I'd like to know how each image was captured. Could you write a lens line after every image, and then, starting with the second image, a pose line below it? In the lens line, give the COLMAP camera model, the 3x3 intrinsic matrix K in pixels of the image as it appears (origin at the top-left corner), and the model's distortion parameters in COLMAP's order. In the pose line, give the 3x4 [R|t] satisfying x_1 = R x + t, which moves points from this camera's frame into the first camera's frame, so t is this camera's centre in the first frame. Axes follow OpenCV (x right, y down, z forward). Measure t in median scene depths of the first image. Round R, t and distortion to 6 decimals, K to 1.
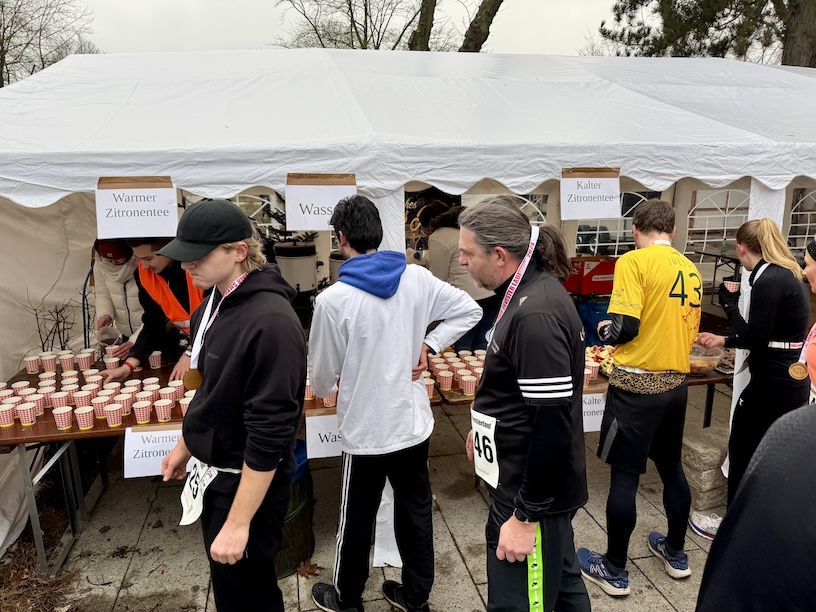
lens RADIAL K [[577.3, 0, 409.7], [0, 577.3, 310.6], [0, 0, 1]] dist [0.067143, -0.028154]
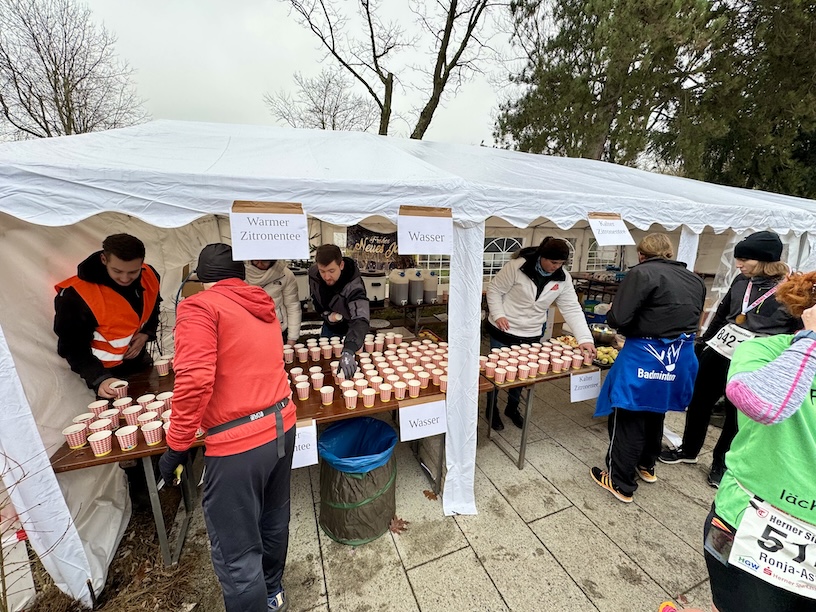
lens RADIAL K [[322.3, 0, 410.5], [0, 322.3, 306.1], [0, 0, 1]] dist [0.023143, 0.000405]
pose [[0.984879, -0.011789, 0.172843, -0.291982], [0.010358, 0.999904, 0.009180, -0.039060], [-0.172935, -0.007251, 0.984907, 0.345579]]
